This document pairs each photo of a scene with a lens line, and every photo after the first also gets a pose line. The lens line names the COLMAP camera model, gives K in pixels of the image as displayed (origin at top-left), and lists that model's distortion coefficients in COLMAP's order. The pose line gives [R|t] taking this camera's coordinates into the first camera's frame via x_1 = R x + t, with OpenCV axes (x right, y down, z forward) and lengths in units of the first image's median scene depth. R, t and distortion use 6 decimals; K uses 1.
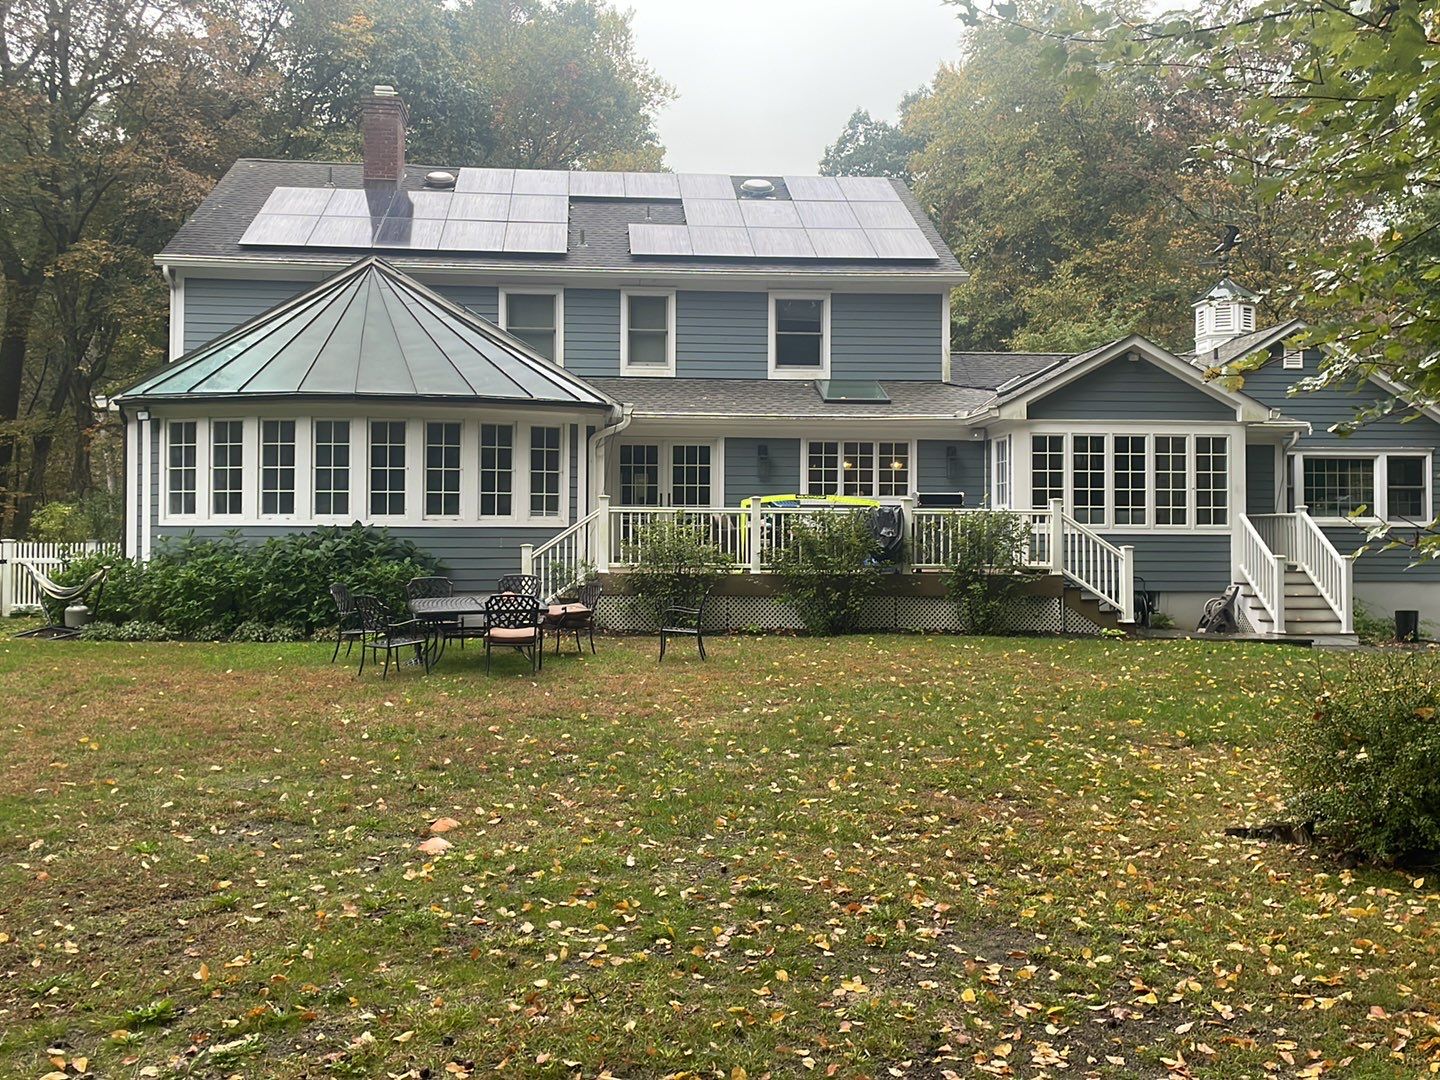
lens RADIAL K [[1378.7, 0, 716.1], [0, 1378.7, 505.4], [0, 0, 1]] dist [0.111214, -0.159675]
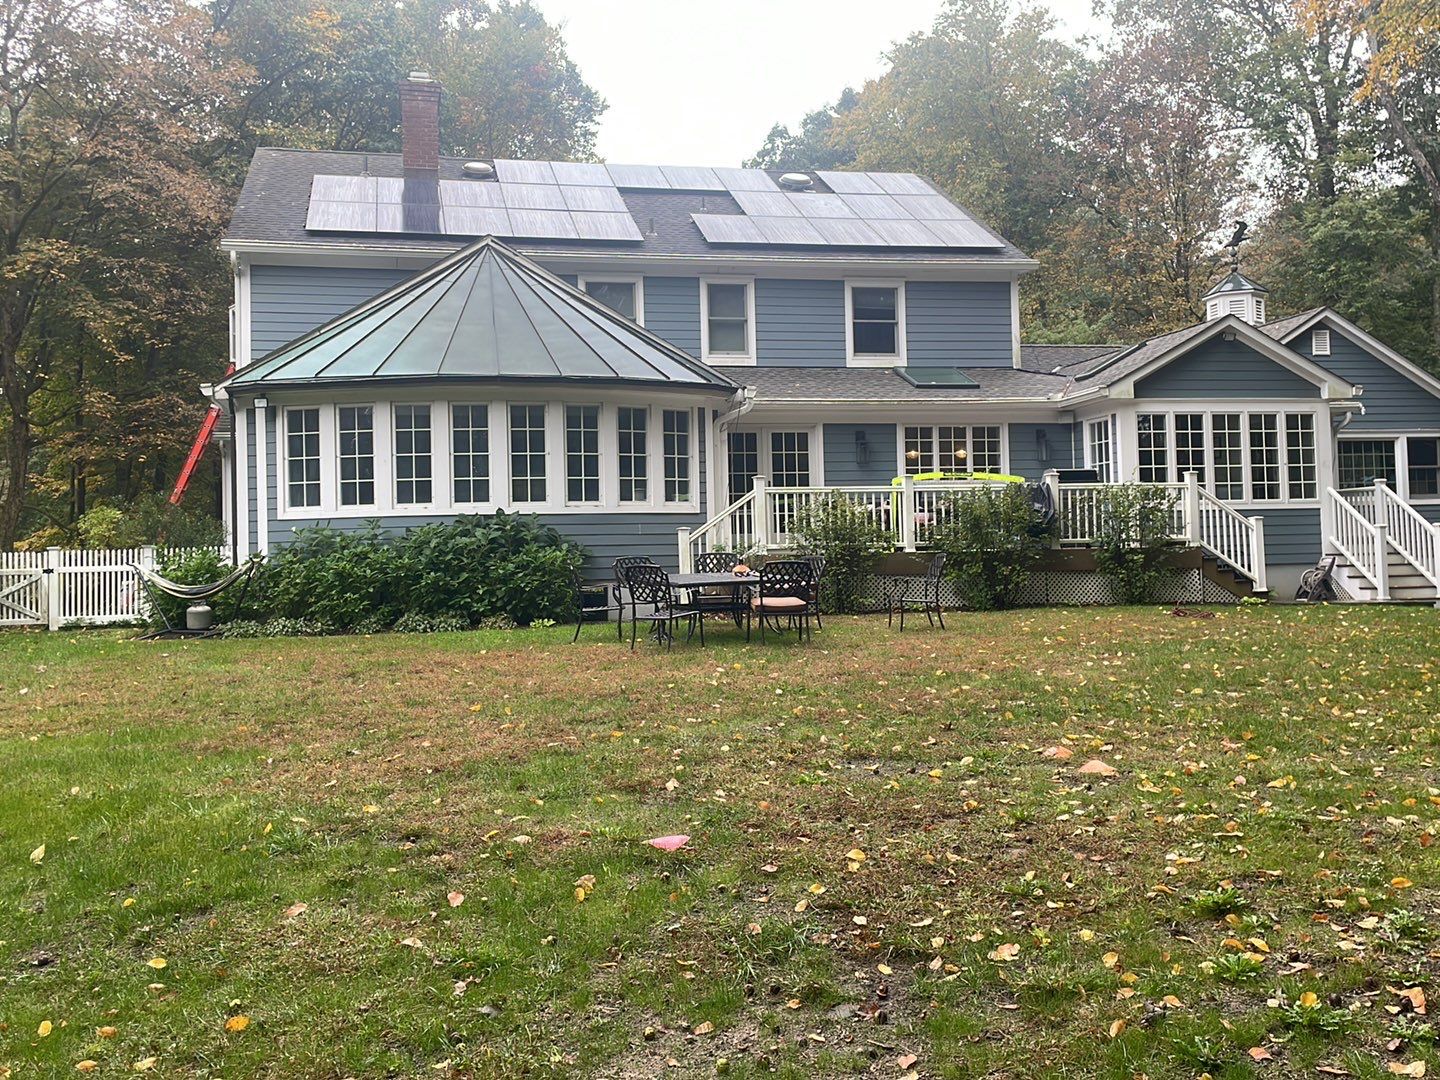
lens RADIAL K [[1378.7, 0, 716.1], [0, 1378.7, 505.4], [0, 0, 1]] dist [0.111214, -0.159675]
pose [[0.991415, -0.022352, 0.128827, -0.219245], [0.024946, 0.999517, -0.018553, 0.028623], [-0.128350, 0.021608, 0.991494, 0.031378]]
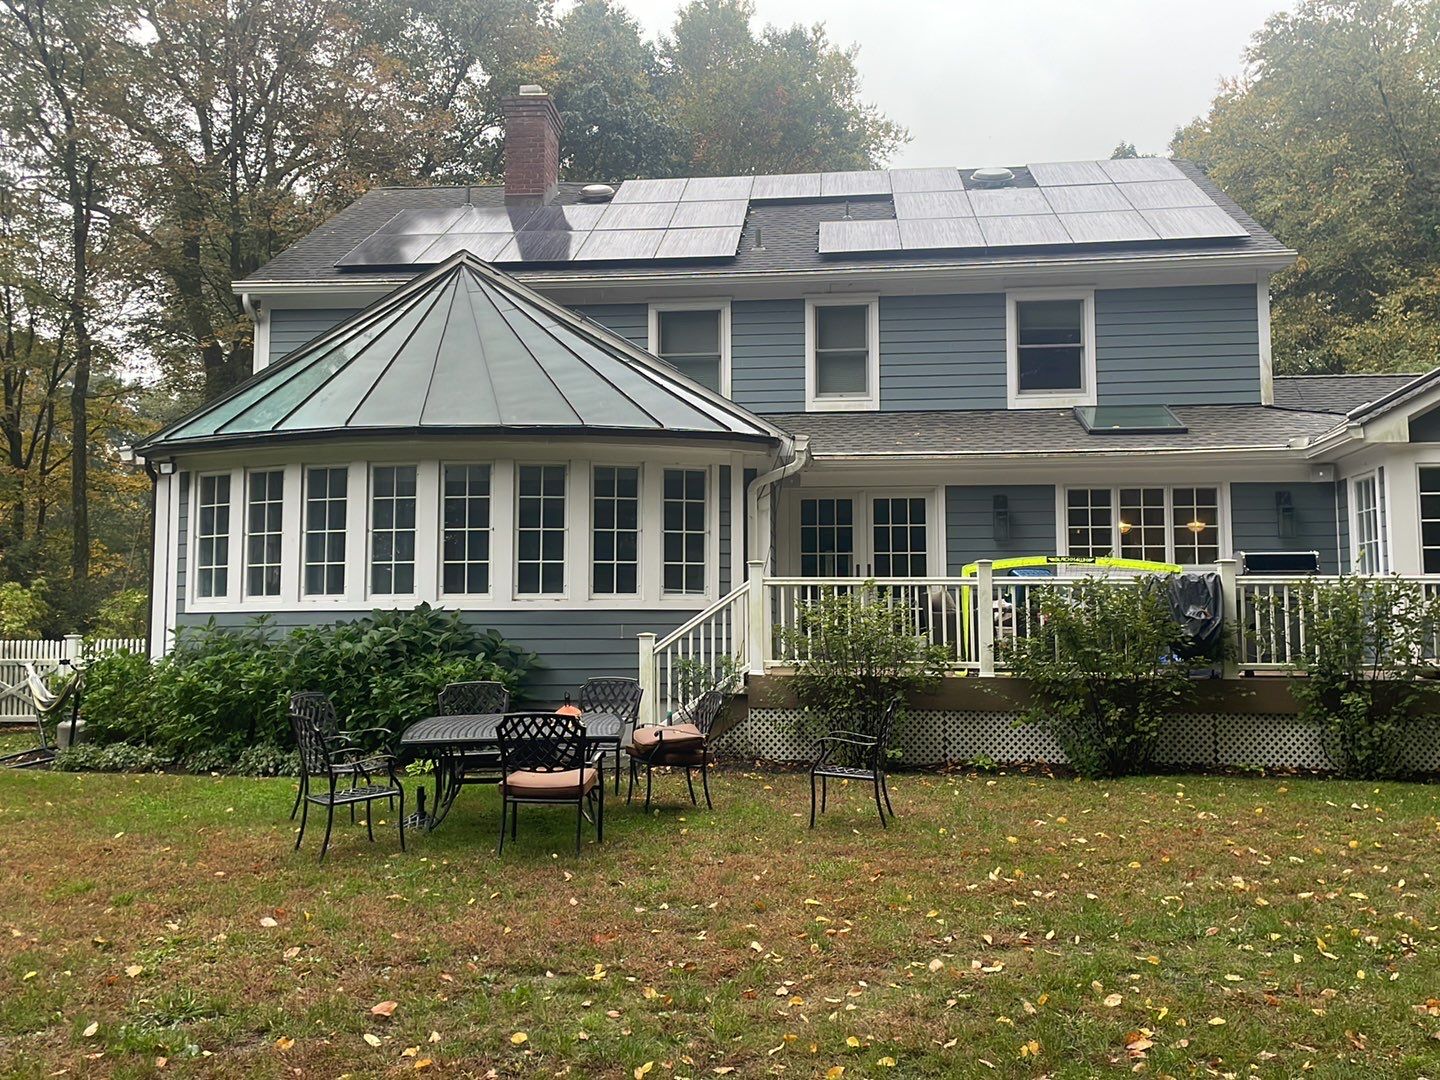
lens RADIAL K [[1378.7, 0, 716.1], [0, 1378.7, 505.4], [0, 0, 1]] dist [0.111214, -0.159675]
pose [[0.982526, -0.022617, -0.184749, 0.023871], [0.009181, 0.997271, -0.073256, 0.014040], [0.185901, 0.070280, 0.980052, 0.298430]]
